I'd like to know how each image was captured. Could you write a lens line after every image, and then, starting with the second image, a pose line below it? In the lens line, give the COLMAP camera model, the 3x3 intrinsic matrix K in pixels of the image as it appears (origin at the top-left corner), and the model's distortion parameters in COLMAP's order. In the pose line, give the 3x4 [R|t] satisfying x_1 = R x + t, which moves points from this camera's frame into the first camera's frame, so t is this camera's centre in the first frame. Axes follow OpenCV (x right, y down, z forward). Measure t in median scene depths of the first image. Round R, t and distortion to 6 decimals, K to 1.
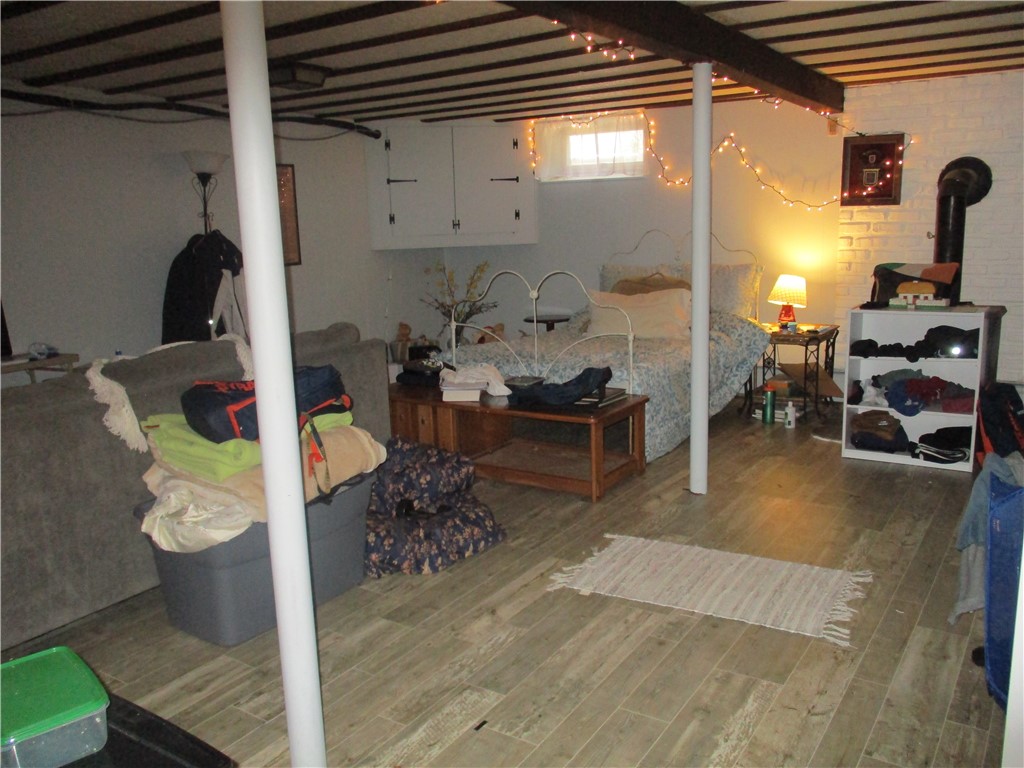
lens RADIAL K [[851.2, 0, 507.3], [0, 851.2, 382.0], [0, 0, 1]] dist [-0.025792, 0.006767]
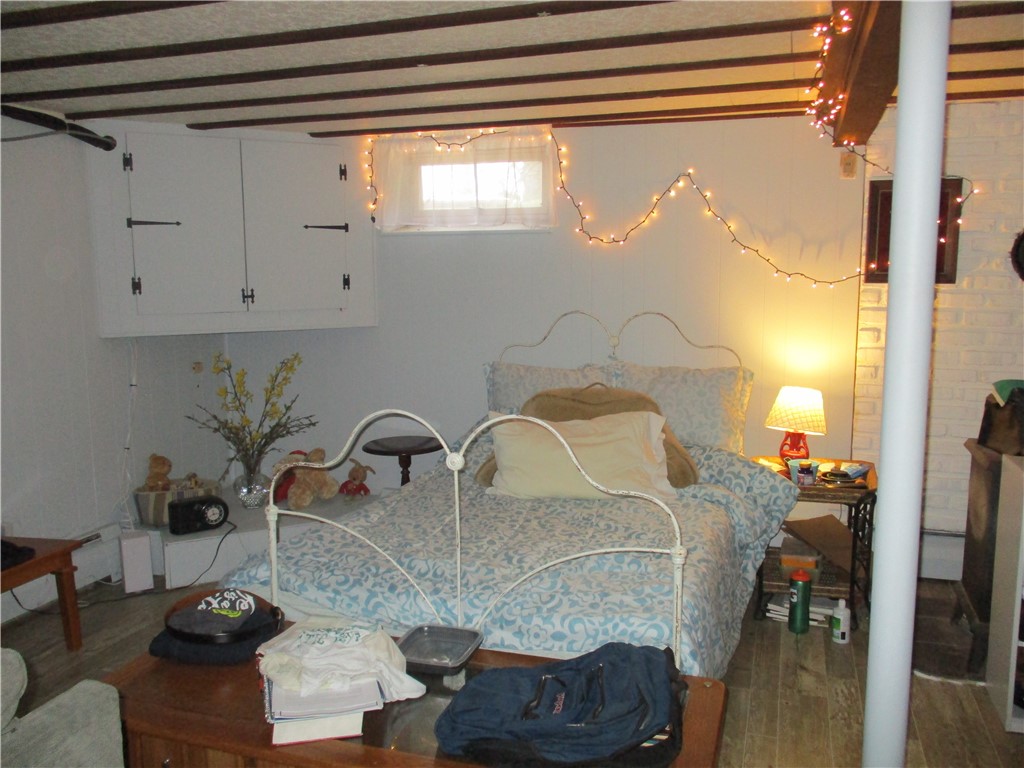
lens RADIAL K [[851.2, 0, 512.4], [0, 851.2, 387.1], [0, 0, 1]] dist [-0.025792, 0.006767]
pose [[0.960460, -0.015152, 0.278005, -0.050734], [0.031496, 0.998021, -0.054421, -0.084024], [-0.276630, 0.061025, 0.959037, 0.378050]]
